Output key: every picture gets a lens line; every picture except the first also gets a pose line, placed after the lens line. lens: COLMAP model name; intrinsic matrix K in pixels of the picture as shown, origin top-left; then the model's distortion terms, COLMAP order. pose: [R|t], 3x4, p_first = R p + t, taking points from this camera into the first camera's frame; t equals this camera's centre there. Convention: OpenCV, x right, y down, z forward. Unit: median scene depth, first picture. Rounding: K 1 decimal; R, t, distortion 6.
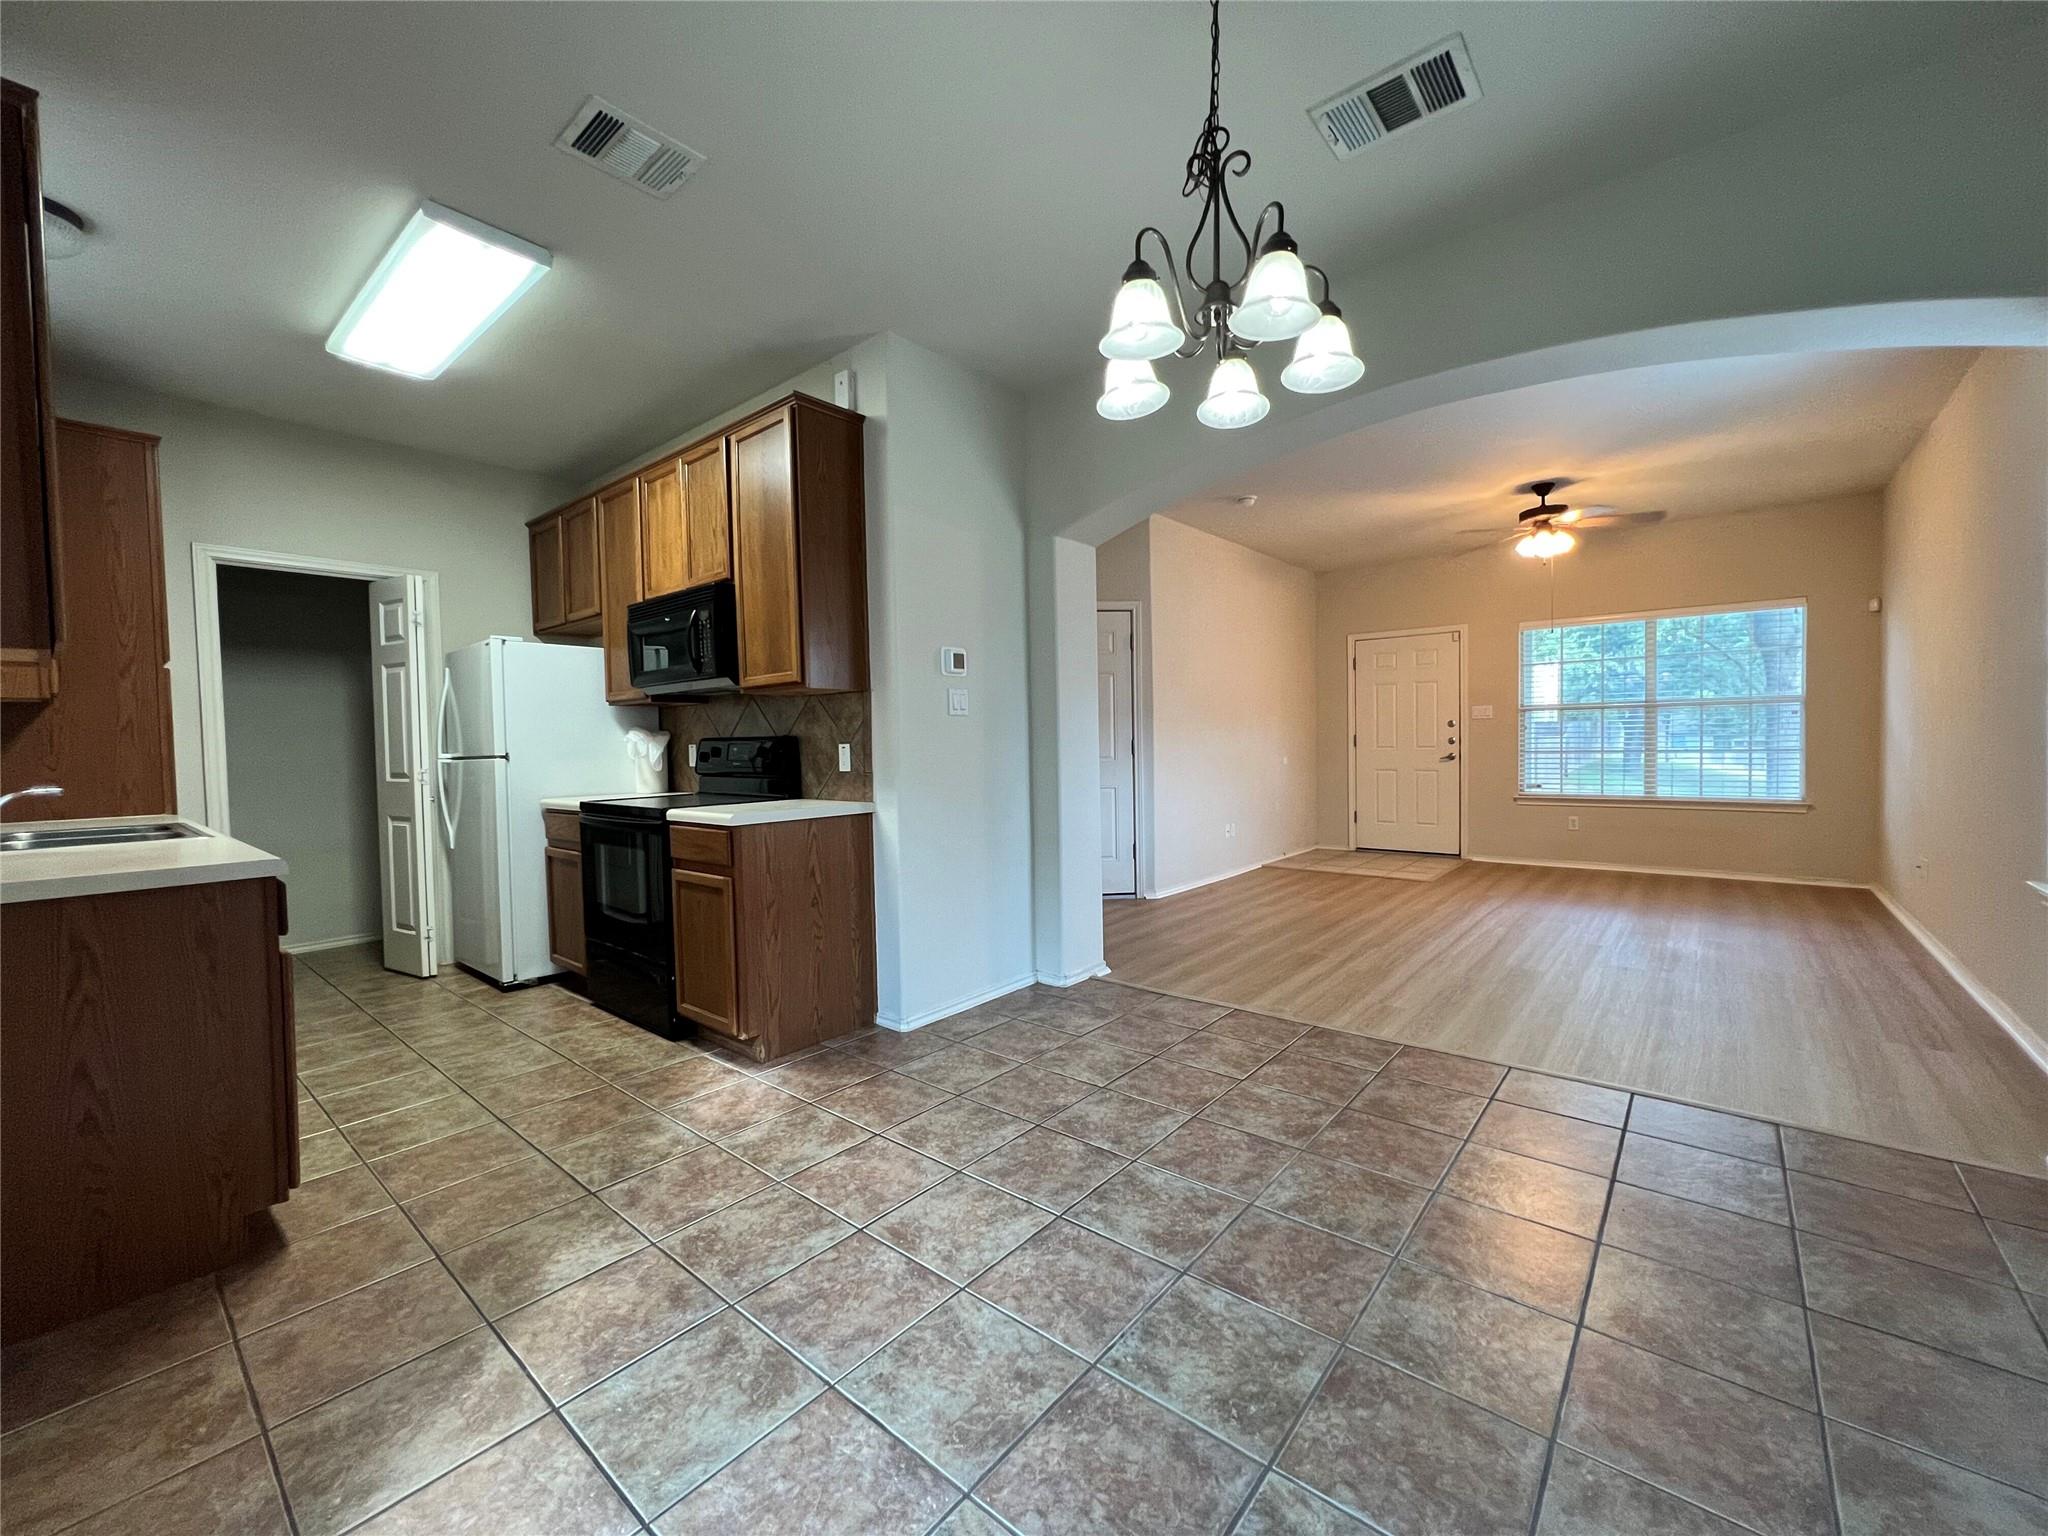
lens RADIAL K [[823.6, 0, 1018.2], [0, 823.6, 763.7], [0, 0, 1]] dist [0.001249, 0.000212]
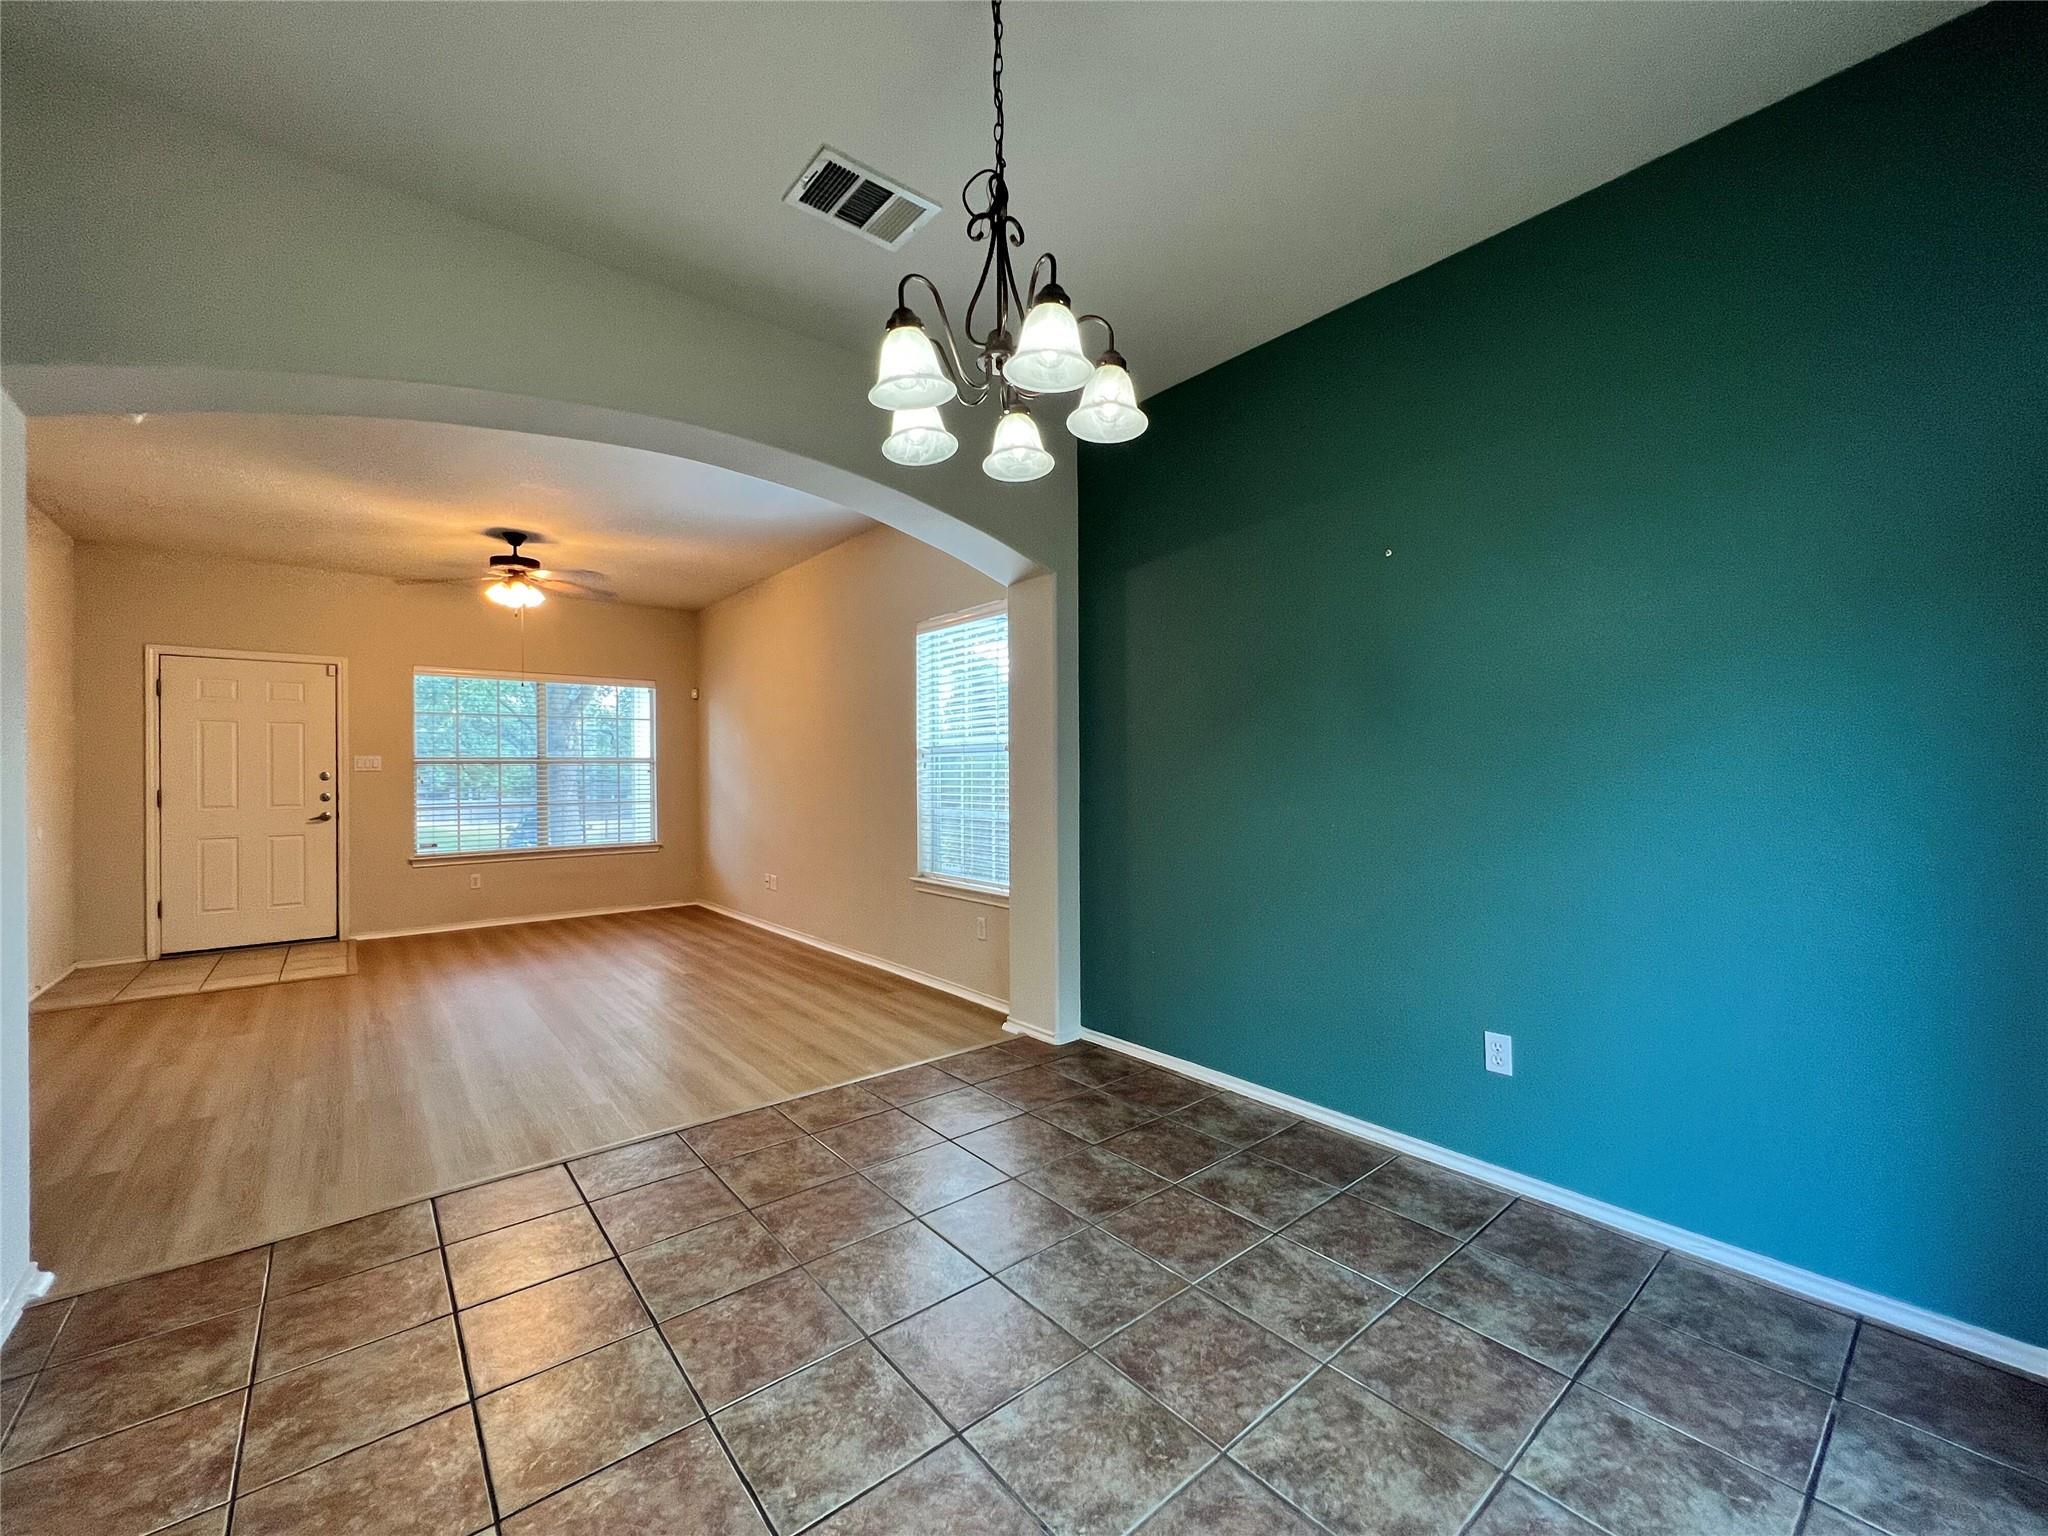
lens RADIAL K [[821.4, 0, 1020.0], [0, 821.4, 773.6], [0, 0, 1]] dist [-0.001689, 0.000536]
pose [[0.177248, 0.017063, 0.984018, -0.280075], [0.033312, 0.999173, -0.023326, -0.017775], [-0.983602, 0.036915, 0.176533, 0.338813]]
